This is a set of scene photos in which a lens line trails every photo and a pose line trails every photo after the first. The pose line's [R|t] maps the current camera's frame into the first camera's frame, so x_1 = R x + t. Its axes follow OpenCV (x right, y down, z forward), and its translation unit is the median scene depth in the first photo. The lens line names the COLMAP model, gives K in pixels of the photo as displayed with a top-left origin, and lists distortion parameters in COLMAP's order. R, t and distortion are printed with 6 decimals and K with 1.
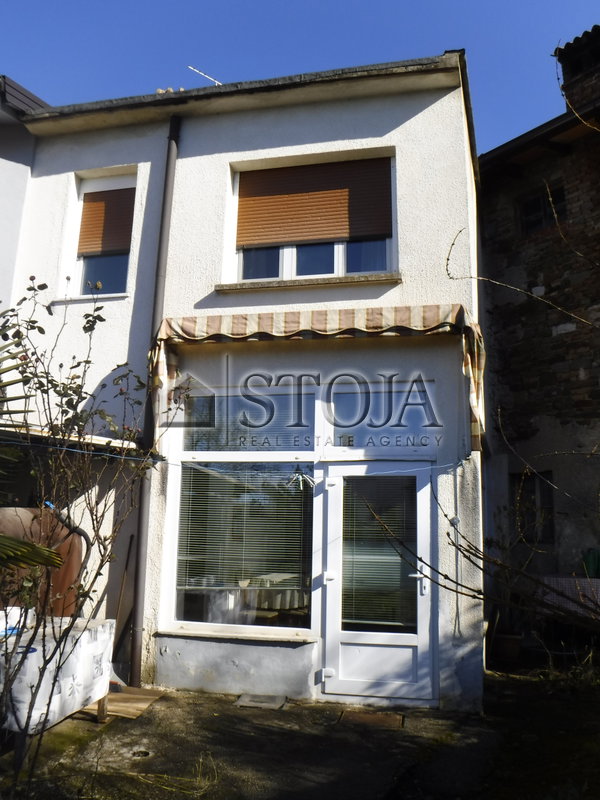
lens RADIAL K [[633.2, 0, 300.4], [0, 633.2, 418.4], [0, 0, 1]] dist [-0.130424, 0.052169]
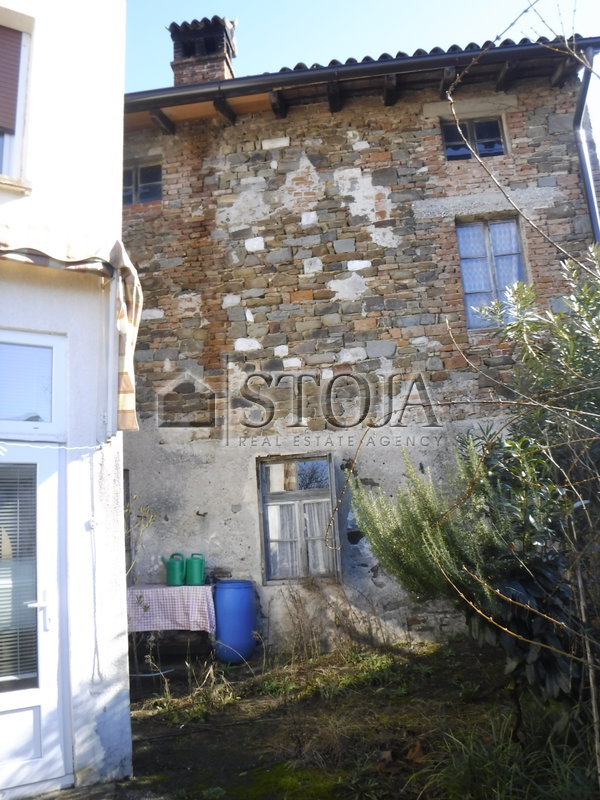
lens RADIAL K [[633.2, 0, 300.4], [0, 633.2, 418.4], [0, 0, 1]] dist [-0.130424, 0.052169]
pose [[0.692025, 0.068884, 0.718579, -0.115800], [-0.055070, 0.997574, -0.042594, 0.055153], [-0.719770, -0.010096, 0.694139, 0.303685]]
